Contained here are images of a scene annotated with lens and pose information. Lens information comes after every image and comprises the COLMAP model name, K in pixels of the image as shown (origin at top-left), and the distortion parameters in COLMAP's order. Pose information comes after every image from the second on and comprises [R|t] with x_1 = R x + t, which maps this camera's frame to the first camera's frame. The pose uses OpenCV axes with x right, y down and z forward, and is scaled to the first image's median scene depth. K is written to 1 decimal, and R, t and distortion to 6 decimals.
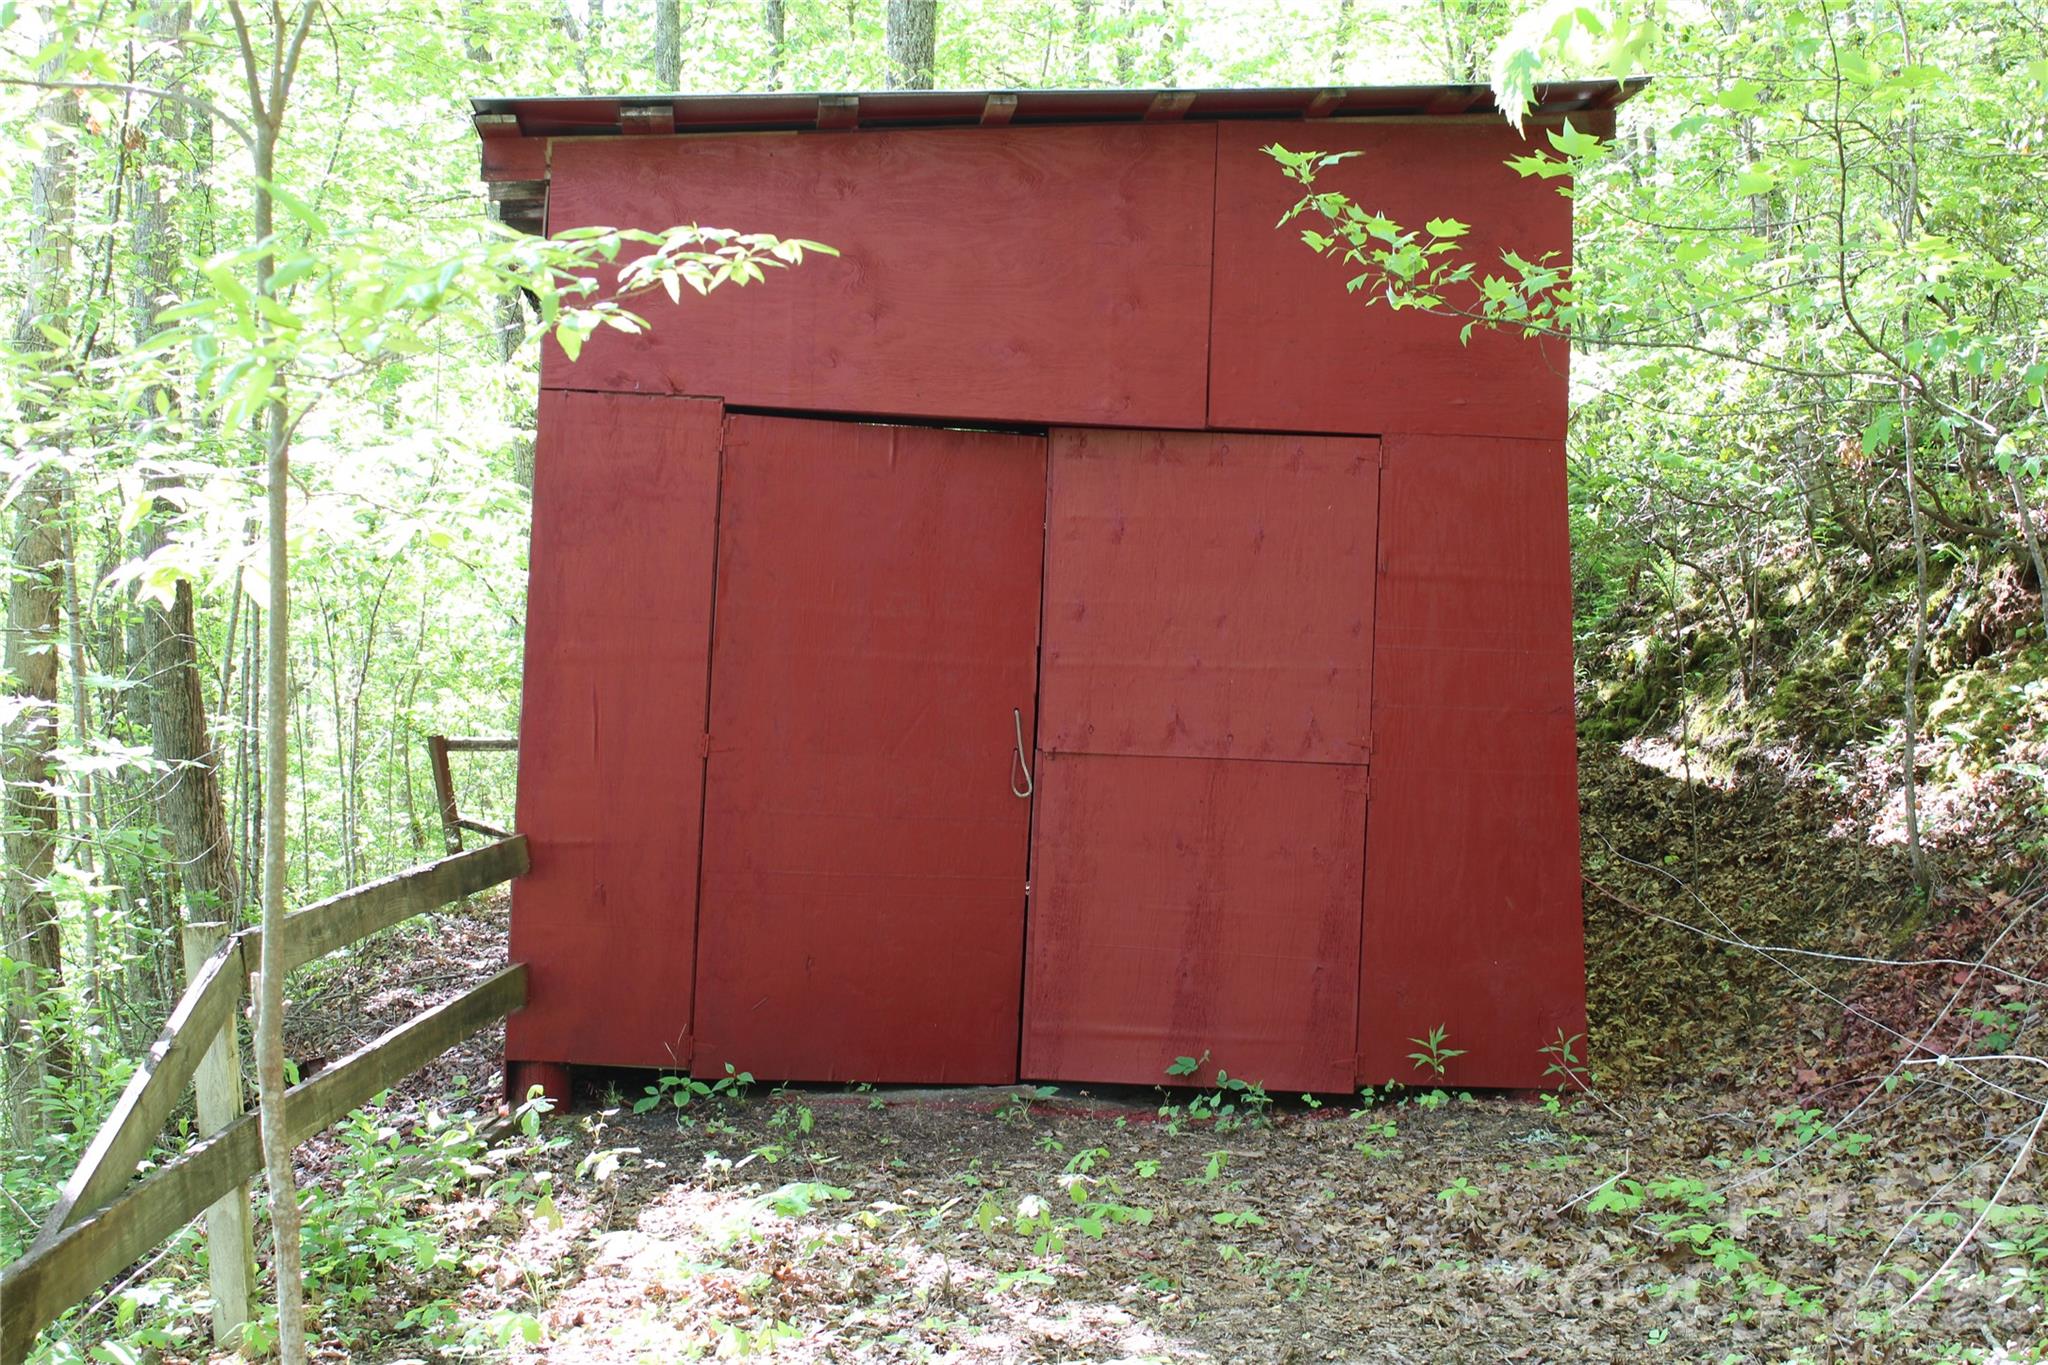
lens RADIAL K [[2756.8, 0, 1024.0], [0, 2756.8, 682.5], [0, 0, 1]] dist [0.001033, 0.000497]
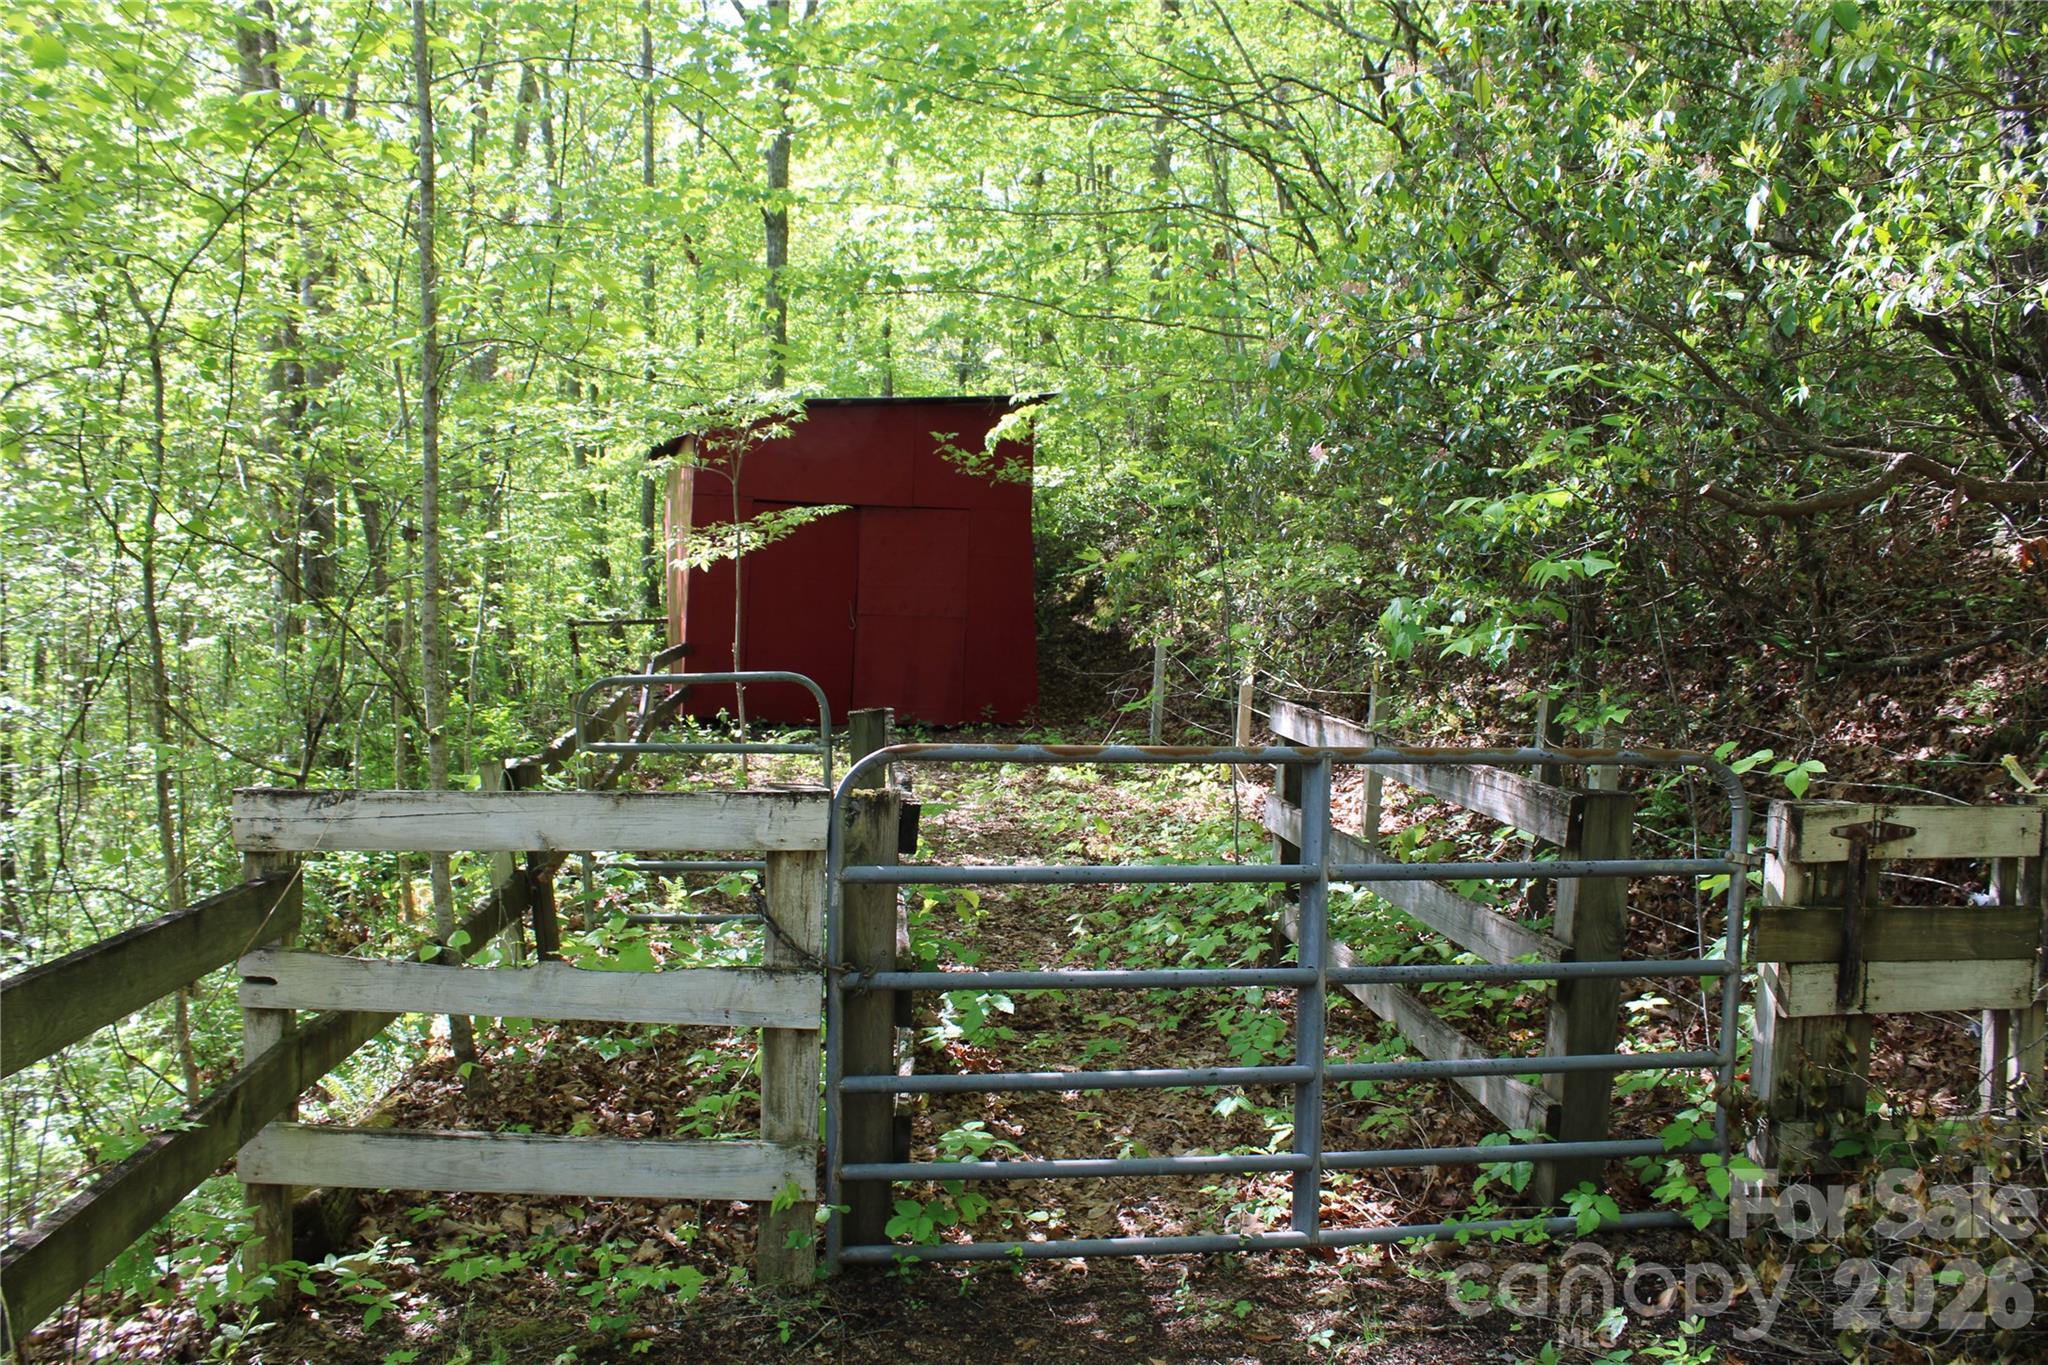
lens RADIAL K [[1901.4, 0, 1024.0], [0, 1901.4, 682.5], [0, 0, 1]] dist [-0.000935, -0.001118]
pose [[0.987844, -0.016257, 0.154595, -0.141053], [0.009819, 0.999056, 0.042317, 0.014225], [-0.155137, -0.040285, 0.987071, -1.138221]]
